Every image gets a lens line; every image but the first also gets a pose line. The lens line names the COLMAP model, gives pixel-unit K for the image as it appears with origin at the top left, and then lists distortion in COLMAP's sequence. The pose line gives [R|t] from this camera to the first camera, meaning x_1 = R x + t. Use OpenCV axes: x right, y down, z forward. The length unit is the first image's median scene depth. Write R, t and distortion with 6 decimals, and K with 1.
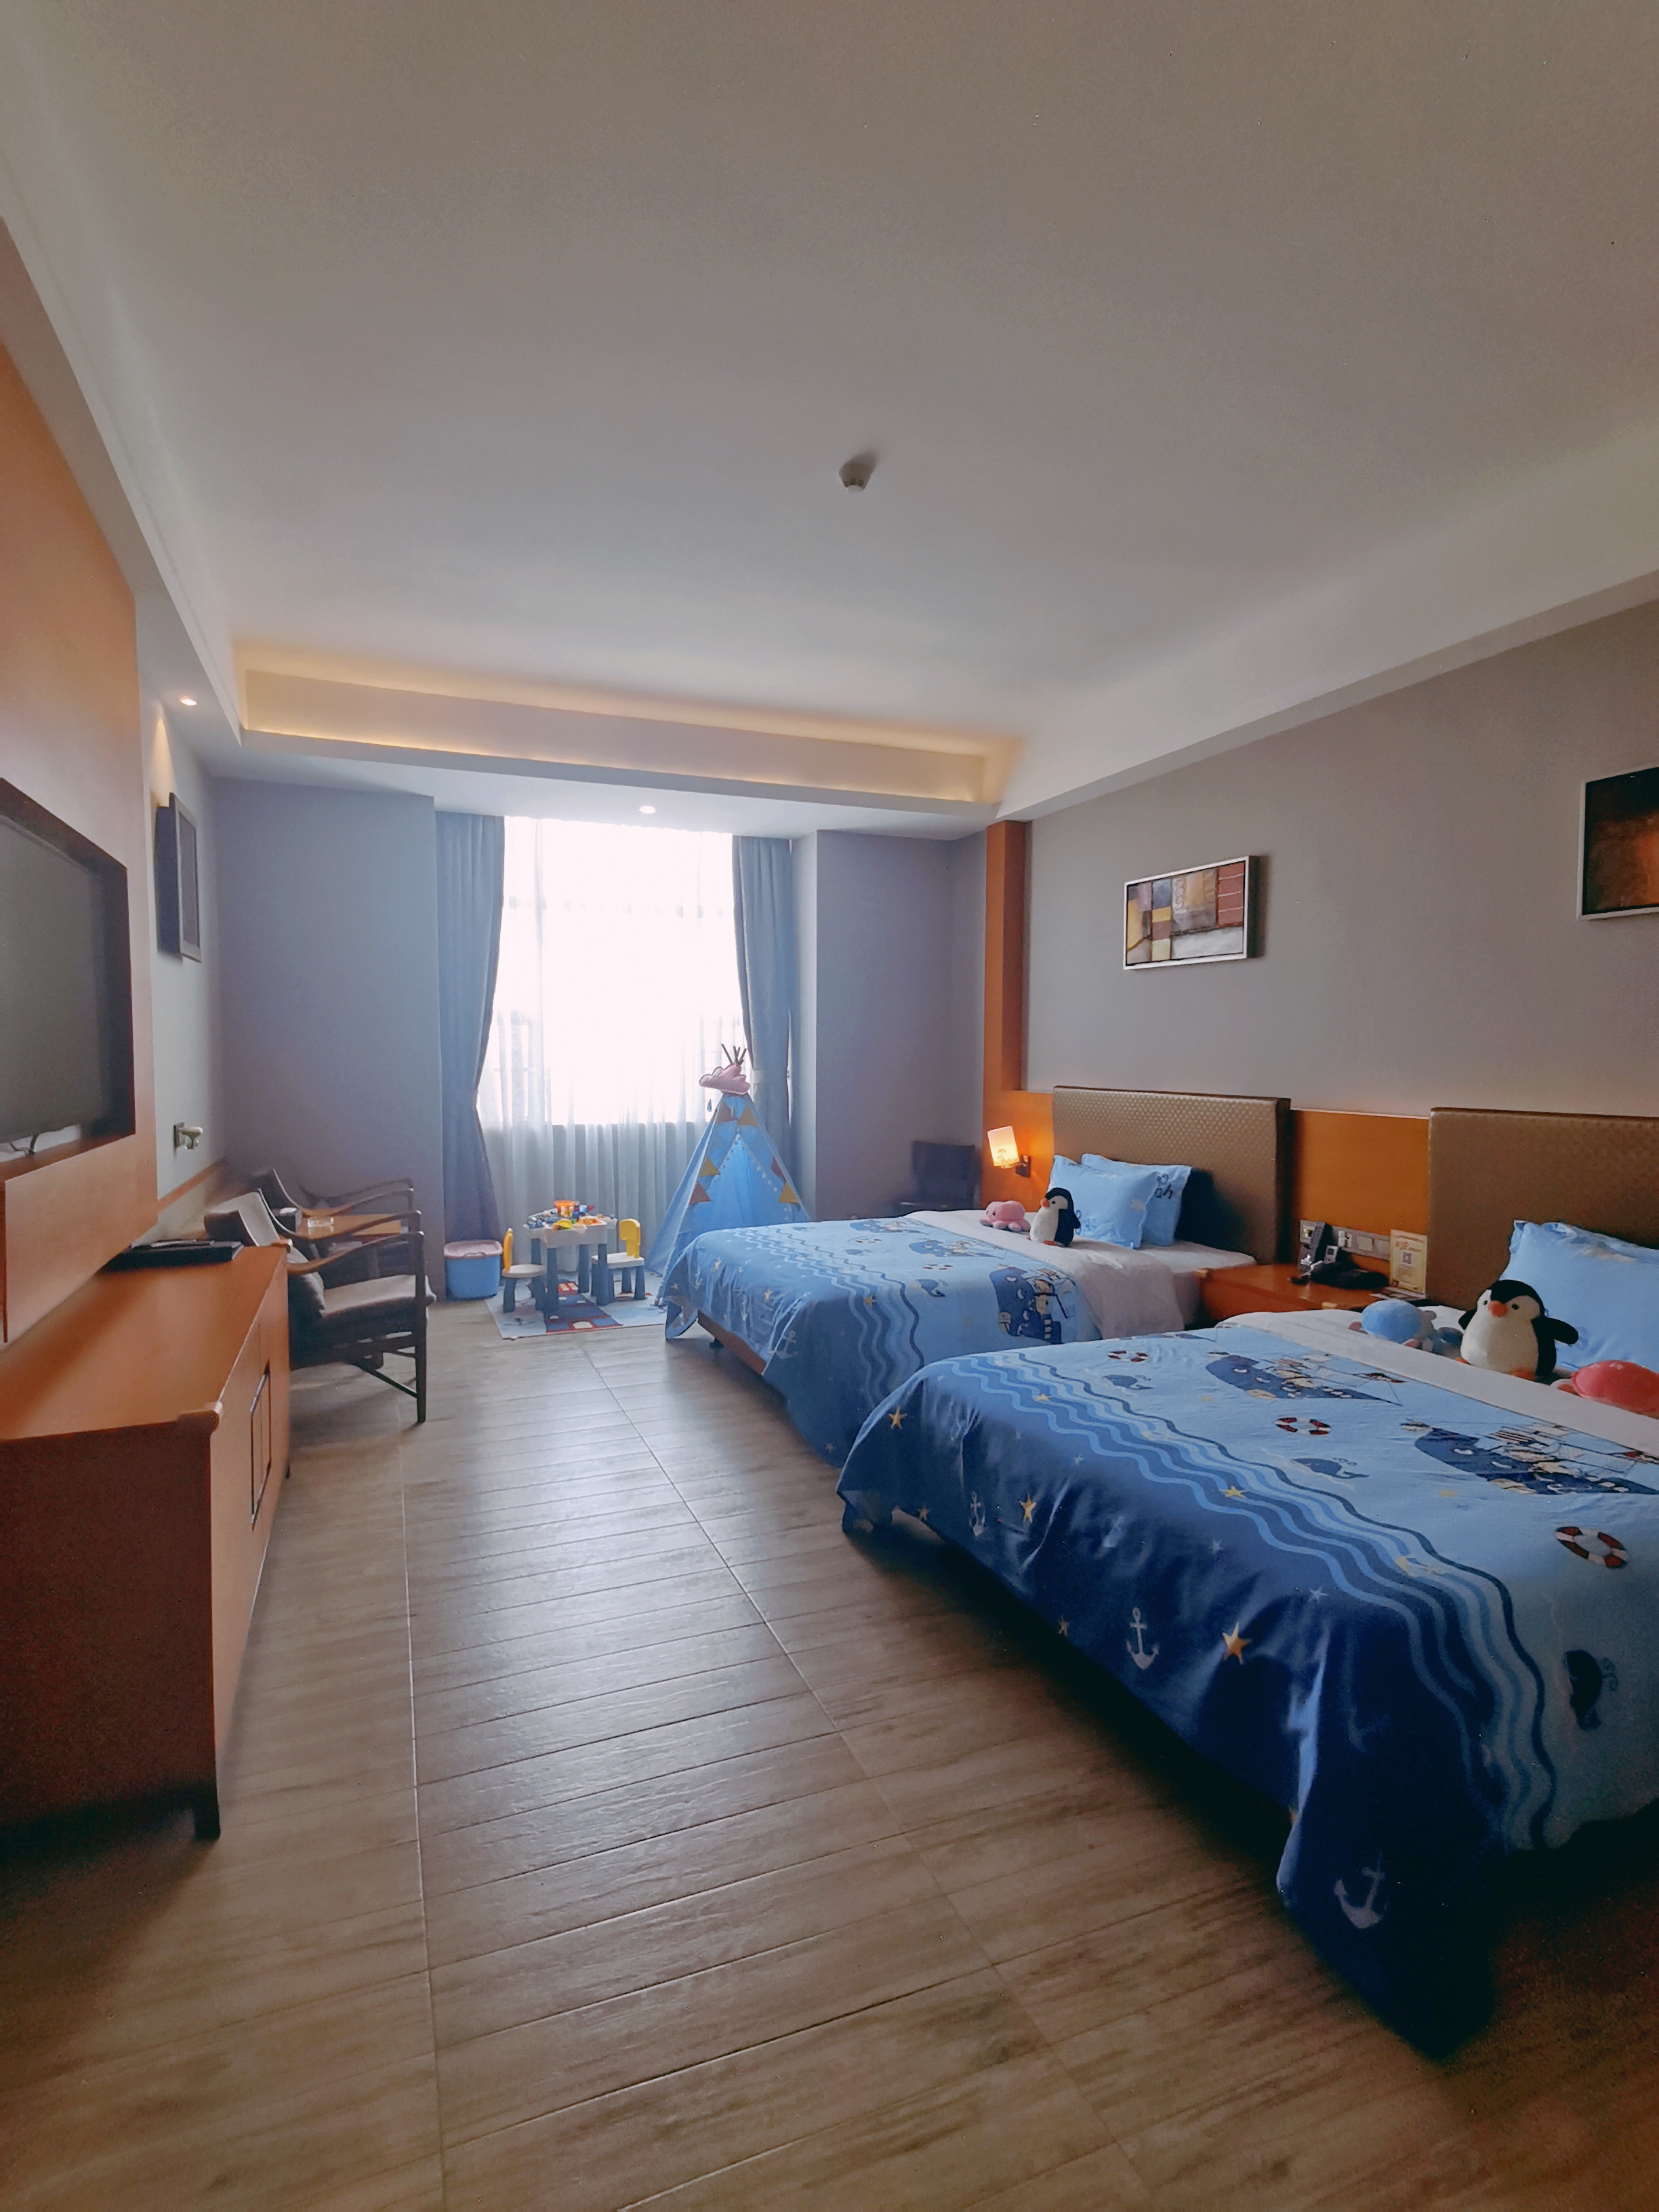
lens RADIAL K [[1107.4, 0, 829.5], [0, 1107.4, 1106.0], [0, 0, 1]] dist [0.036931, 0.000118]
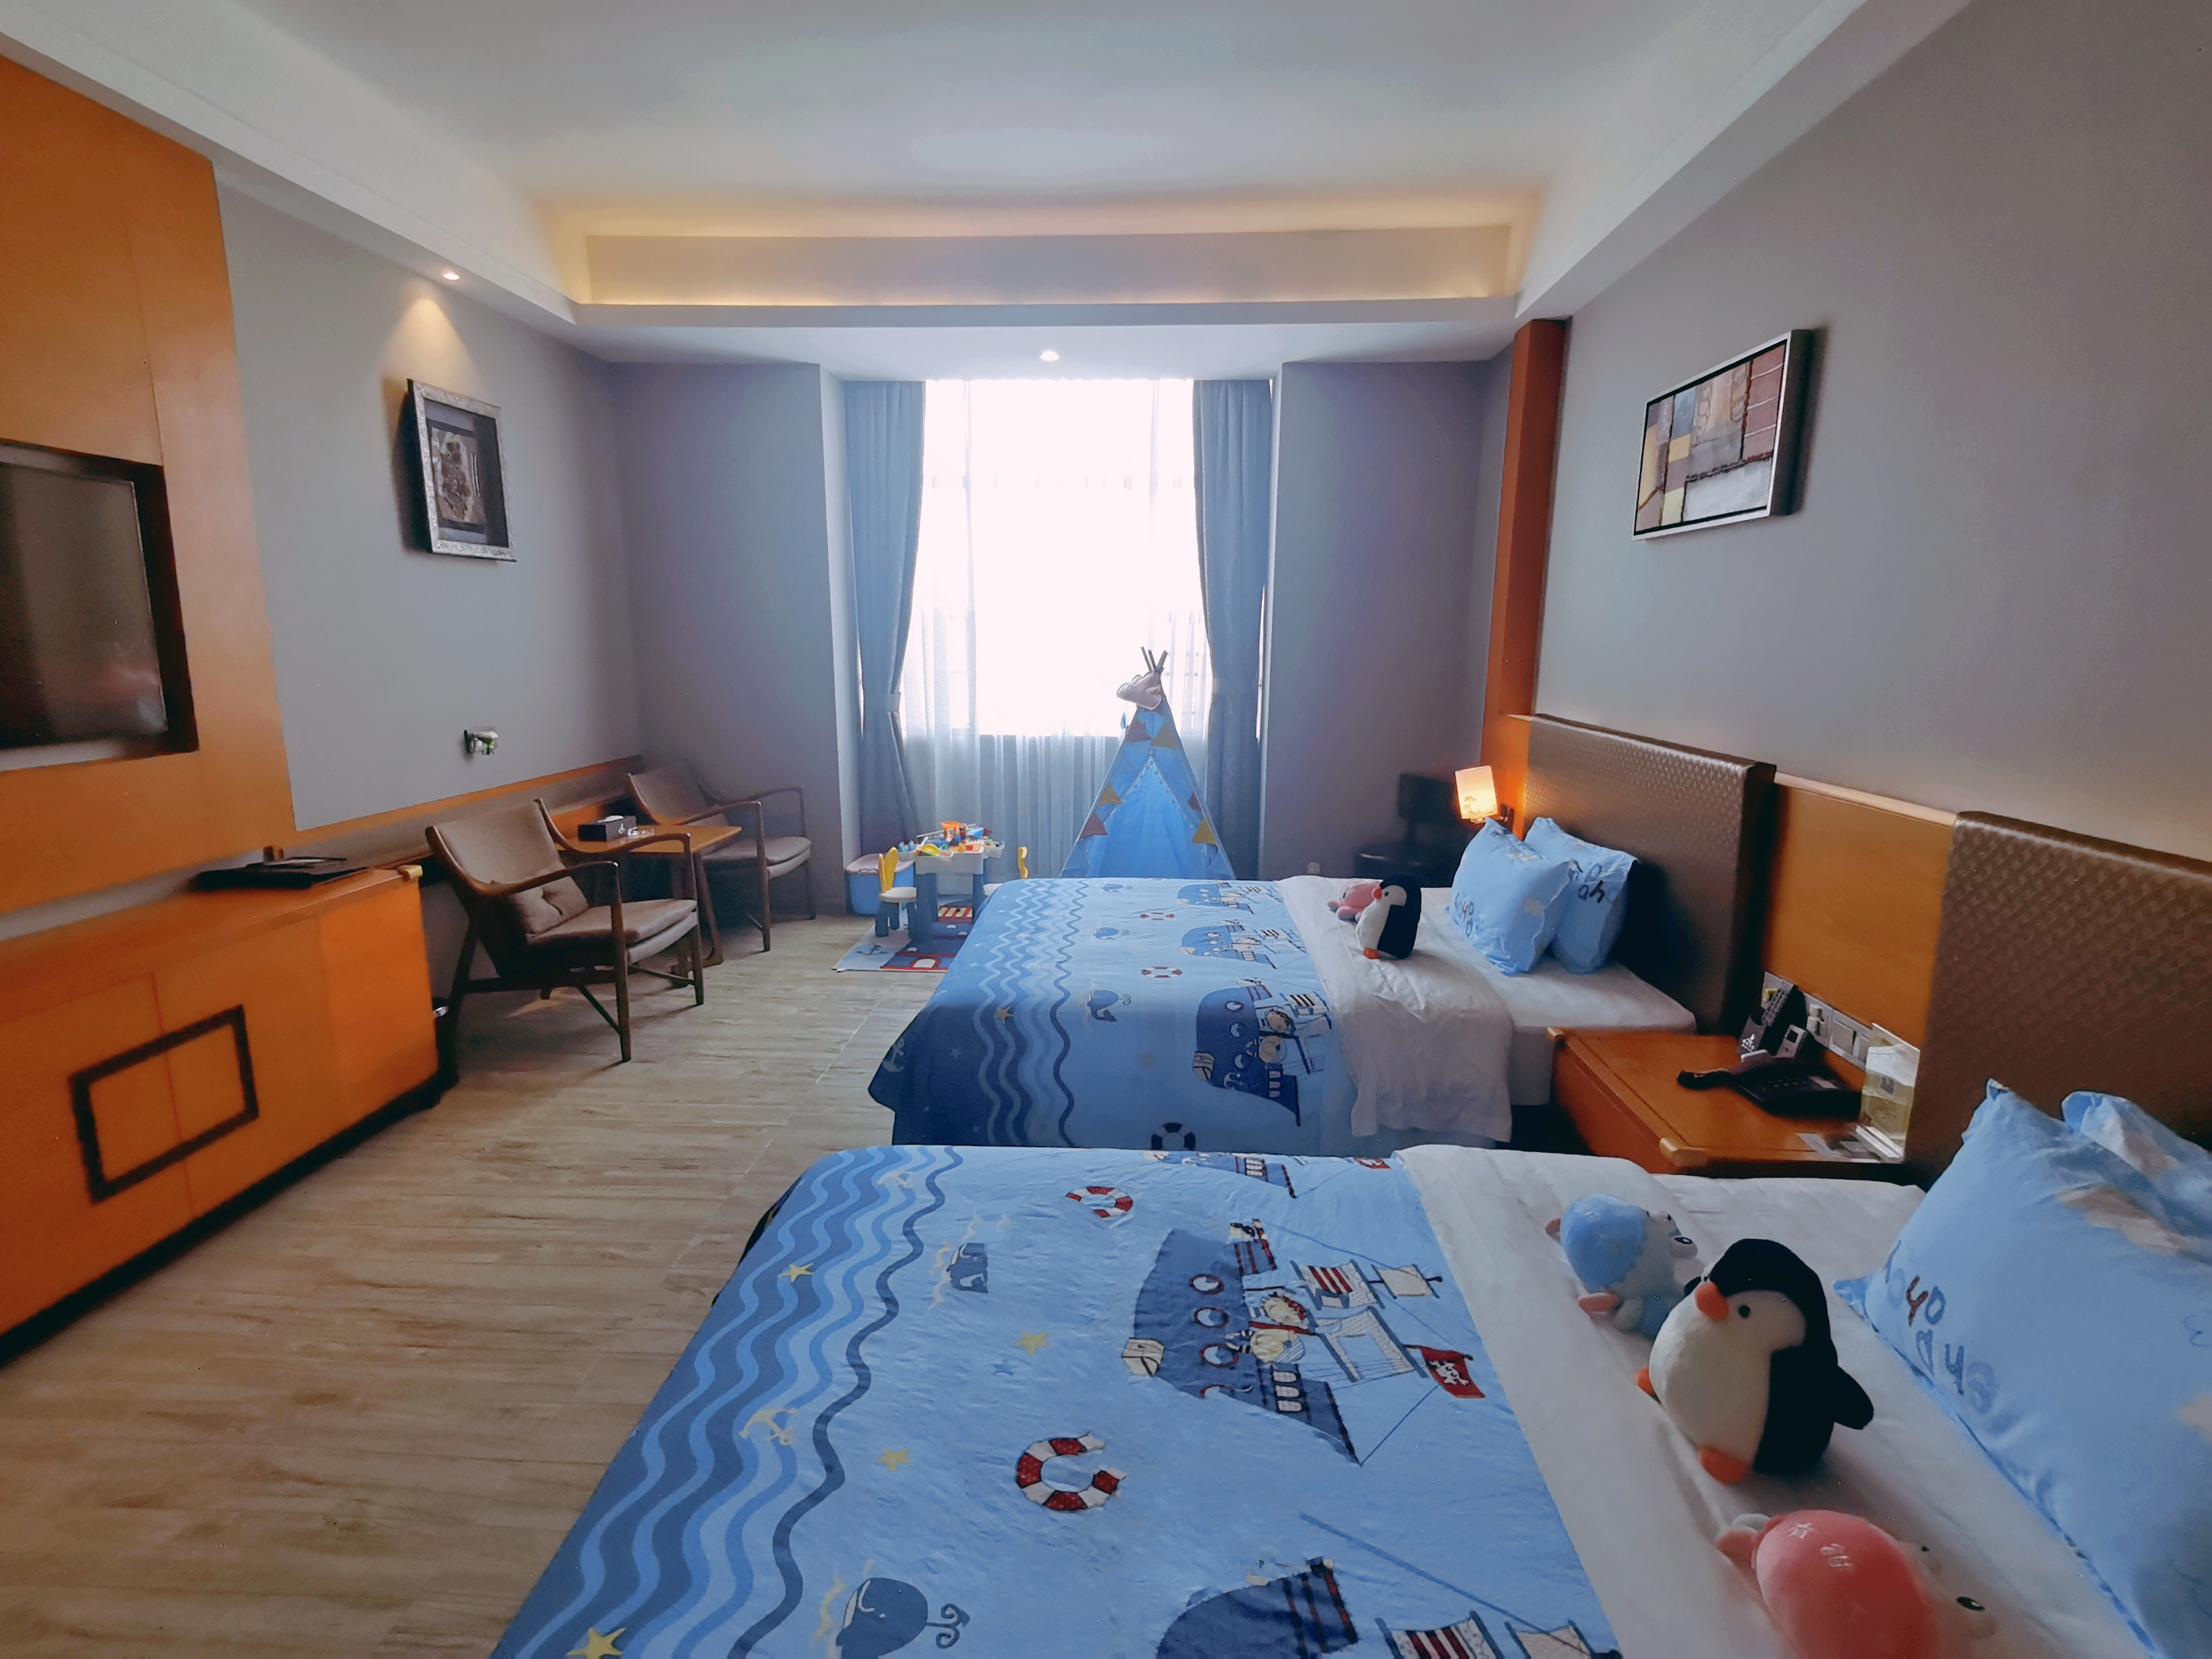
lens RADIAL K [[1111.7, 0, 1103.2], [0, 1111.7, 847.6], [0, 0, 1]] dist [0.033919, -0.000286]
pose [[0.903730, 0.086727, -0.419226, 0.315551], [-0.027225, 0.988925, 0.145895, -0.036432], [0.427236, -0.120436, 0.896083, 0.290966]]
